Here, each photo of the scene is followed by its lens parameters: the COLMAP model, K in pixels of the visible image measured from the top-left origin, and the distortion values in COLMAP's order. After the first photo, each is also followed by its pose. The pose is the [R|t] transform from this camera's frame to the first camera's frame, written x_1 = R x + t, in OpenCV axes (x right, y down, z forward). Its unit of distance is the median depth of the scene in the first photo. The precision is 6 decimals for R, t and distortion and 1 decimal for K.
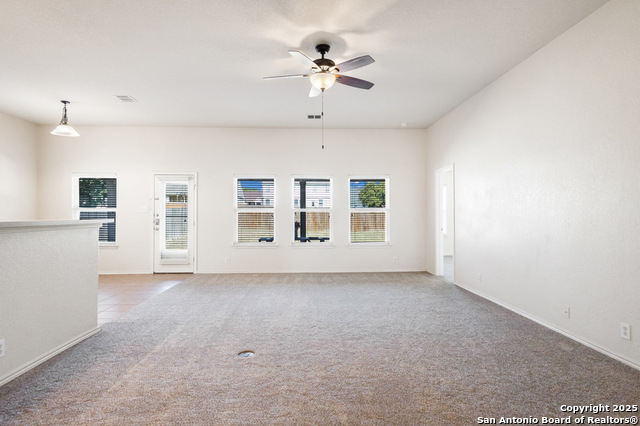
lens RADIAL K [[355.0, 0, 320.0], [0, 355.0, 213.0], [0, 0, 1]] dist [0.017628, -0.000190]
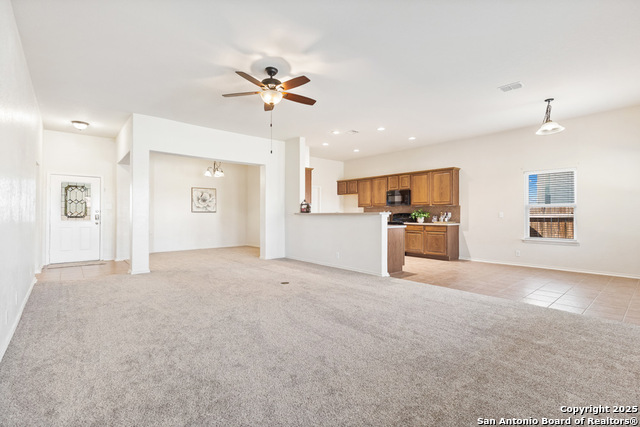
lens RADIAL K [[298.5, 0, 320.0], [0, 298.5, 213.5], [0, 0, 1]] dist [0.013774, 0.000135]
pose [[-0.786588, -0.002675, -0.617473, 0.267725], [0.000554, 0.999987, -0.005038, 0.015089], [0.617478, -0.004305, -0.786576, 1.002792]]
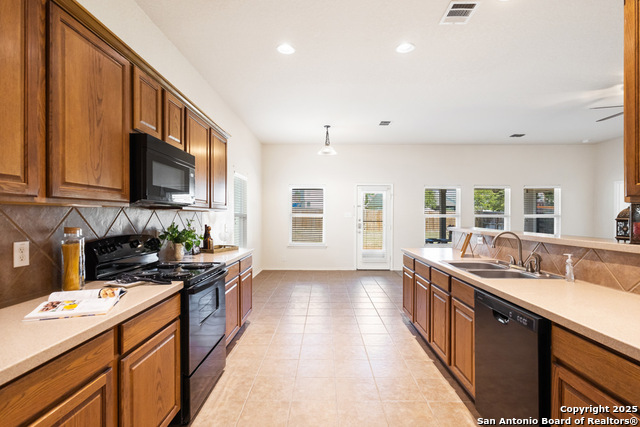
lens RADIAL K [[320.3, 0, 320.0], [0, 320.3, 213.5], [0, 0, 1]] dist [0.001296, 0.000177]
pose [[0.998697, 0.002720, -0.050960, -0.535472], [-0.003207, 0.999950, -0.009485, -0.005432], [0.050932, 0.009636, 0.998656, -0.059211]]
